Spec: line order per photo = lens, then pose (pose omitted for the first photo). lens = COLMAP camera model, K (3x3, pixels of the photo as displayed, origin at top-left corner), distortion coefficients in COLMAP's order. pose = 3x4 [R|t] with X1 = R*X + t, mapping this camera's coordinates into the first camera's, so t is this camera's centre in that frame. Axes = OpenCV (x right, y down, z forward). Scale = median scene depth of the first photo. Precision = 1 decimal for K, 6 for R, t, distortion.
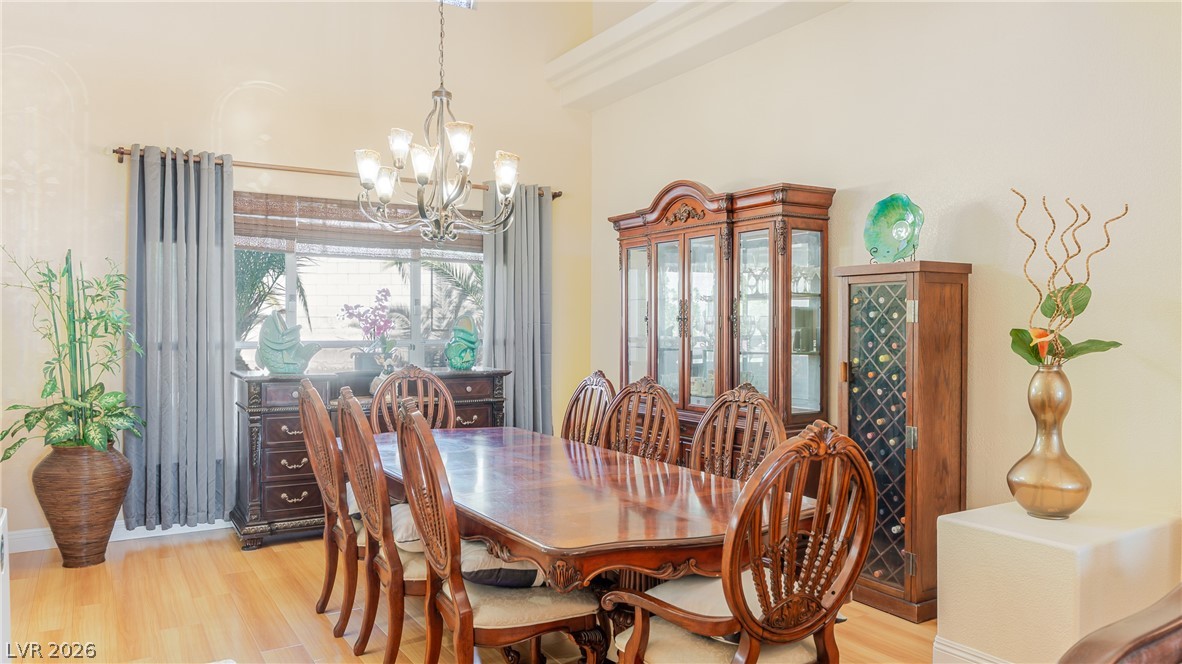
lens RADIAL K [[793.8, 0, 591.0], [0, 793.8, 332.0], [0, 0, 1]] dist [-0.001867, -0.000498]
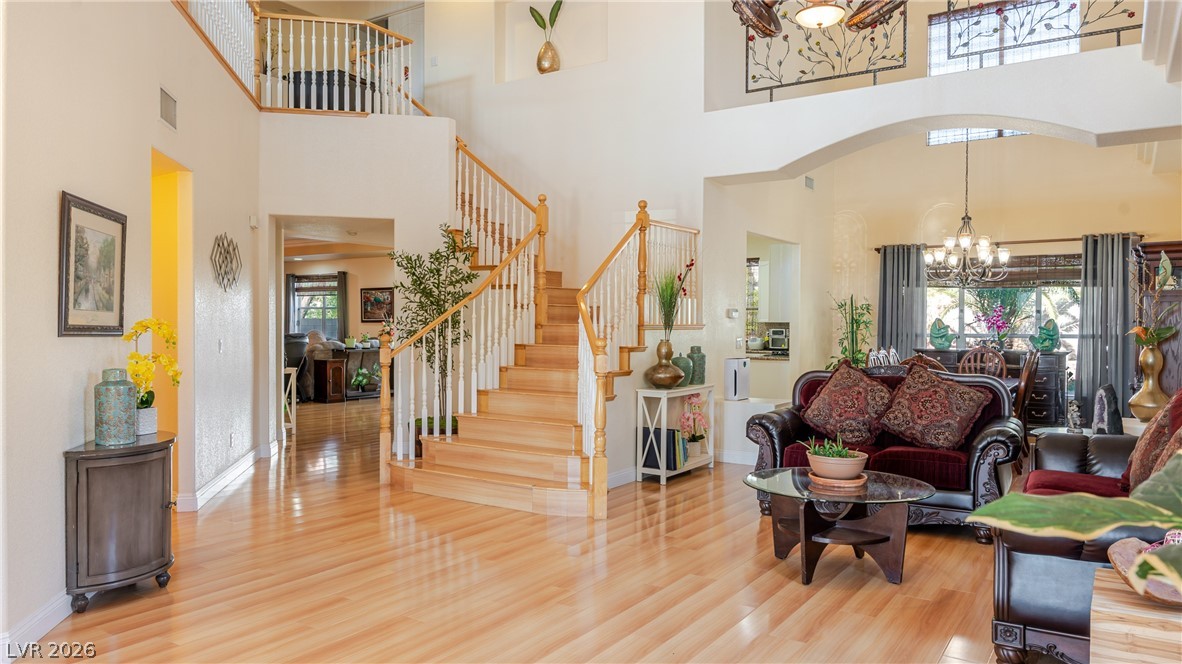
lens RADIAL K [[800.8, 0, 591.0], [0, 800.8, 332.0], [0, 0, 1]] dist [-0.000303, -0.001051]
pose [[0.429135, 0.010043, -0.903185, 1.102385], [-0.006494, 0.999947, 0.008034, -0.001782], [0.903217, 0.002418, 0.429177, -0.710260]]
